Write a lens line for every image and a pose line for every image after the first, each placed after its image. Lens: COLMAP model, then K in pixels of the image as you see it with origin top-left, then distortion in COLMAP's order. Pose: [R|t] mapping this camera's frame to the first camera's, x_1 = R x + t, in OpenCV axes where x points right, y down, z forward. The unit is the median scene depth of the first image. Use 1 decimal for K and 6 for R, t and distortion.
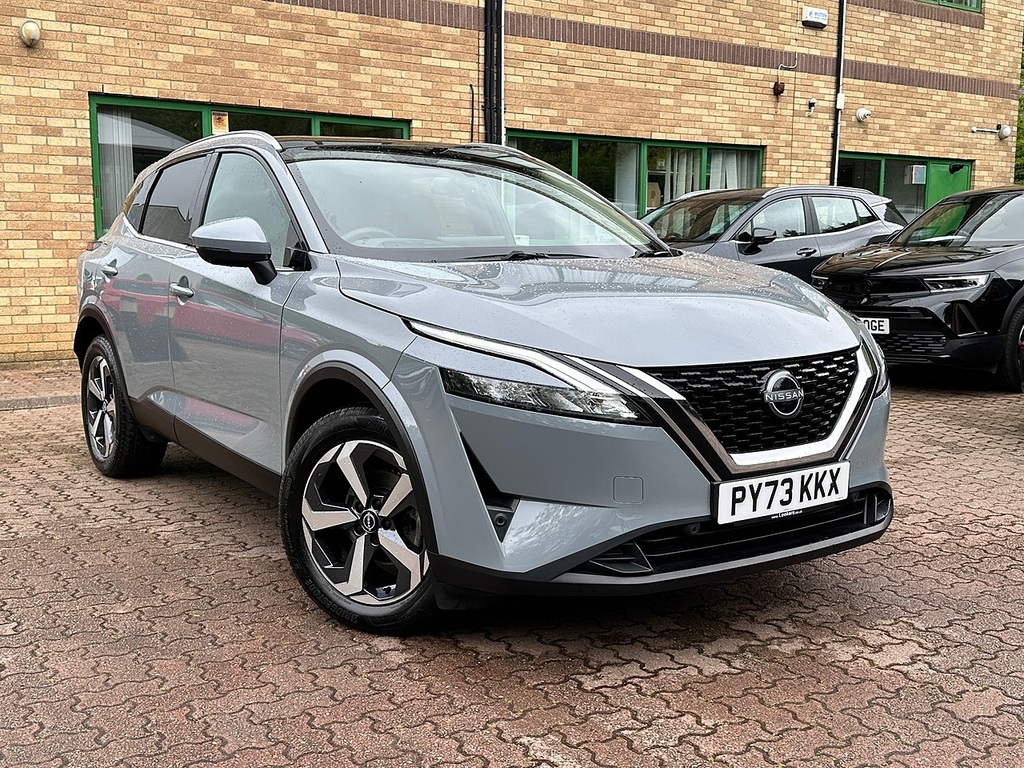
lens RADIAL K [[1199.2, 0, 562.3], [0, 1199.2, 384.7], [0, 0, 1]] dist [0.103685, -0.204226]
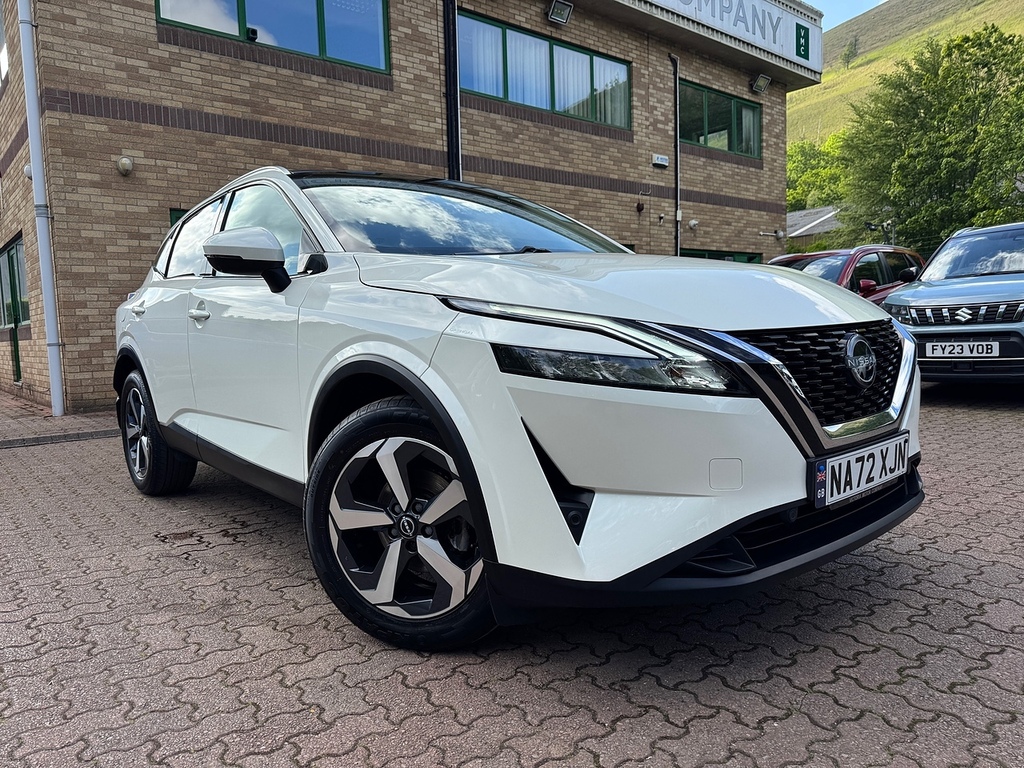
lens RADIAL K [[697.0, 0, 494.0], [0, 697.0, 384.4], [0, 0, 1]] dist [0.064274, -0.106385]
pose [[0.998821, -0.046057, 0.015345, -0.030288], [0.046760, 0.997699, -0.049098, 0.012183], [-0.013048, 0.049758, 0.998676, 0.147746]]
